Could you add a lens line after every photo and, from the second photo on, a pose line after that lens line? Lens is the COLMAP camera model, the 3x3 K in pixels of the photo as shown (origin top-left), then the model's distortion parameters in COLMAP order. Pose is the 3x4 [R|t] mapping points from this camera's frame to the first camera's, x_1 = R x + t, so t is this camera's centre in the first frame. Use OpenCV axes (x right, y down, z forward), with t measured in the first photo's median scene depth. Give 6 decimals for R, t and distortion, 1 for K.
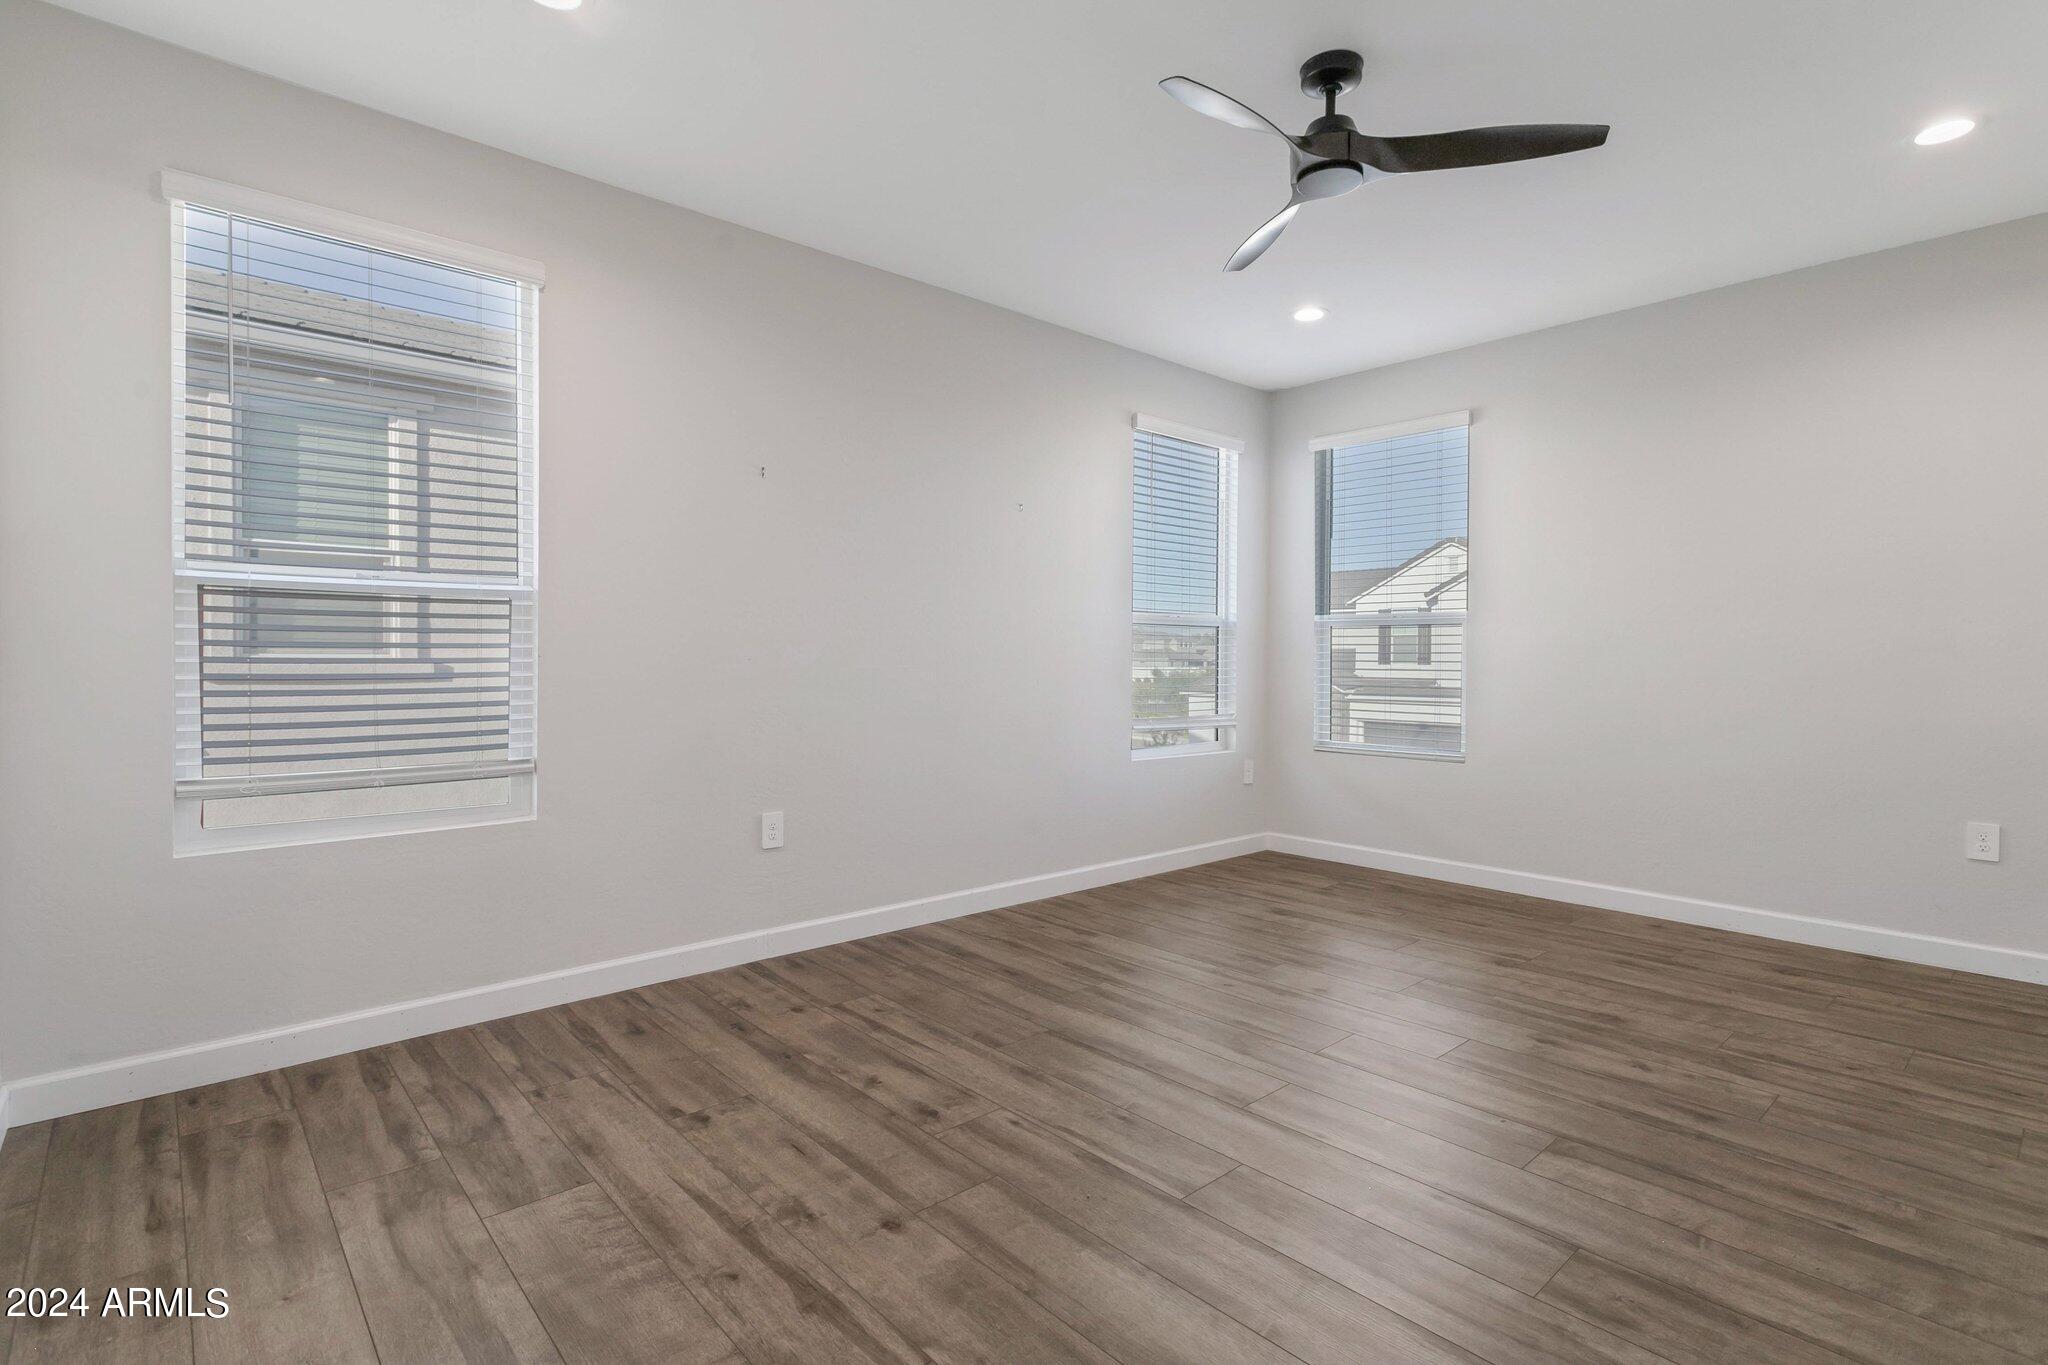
lens RADIAL K [[980.3, 0, 1035.3], [0, 980.3, 669.0], [0, 0, 1]] dist [0.000403, -0.000280]
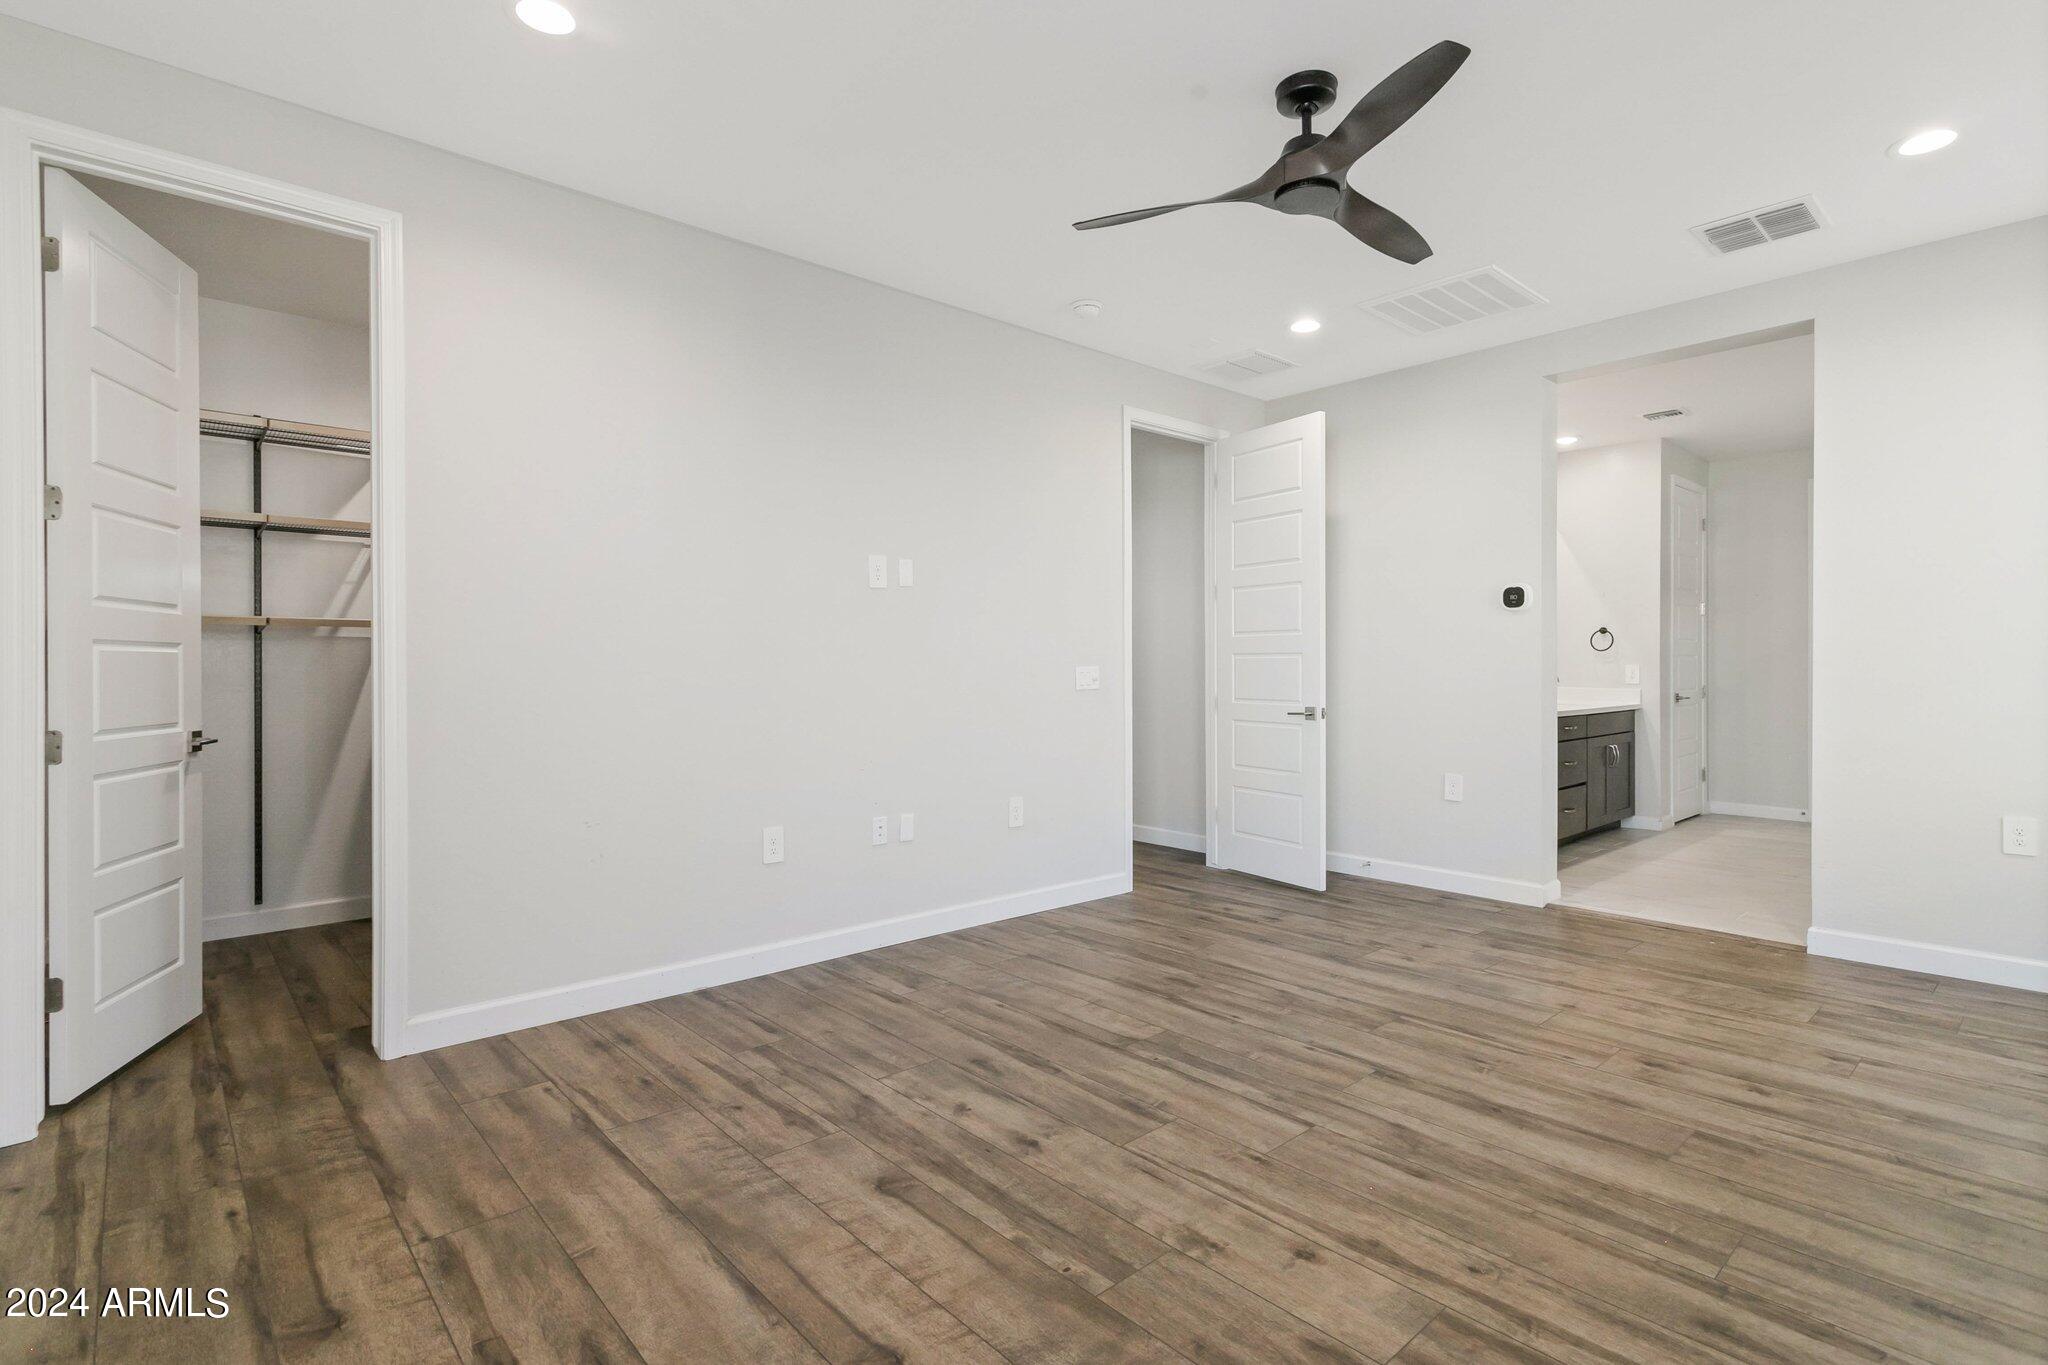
lens RADIAL K [[980.3, 0, 1035.3], [0, 980.3, 669.0], [0, 0, 1]] dist [0.000403, -0.000280]
pose [[-1.000000, -0.000187, 0.000072, 0.551460], [-0.000186, 0.999928, 0.011958, -0.019635], [-0.000074, 0.011958, -0.999929, 1.926355]]
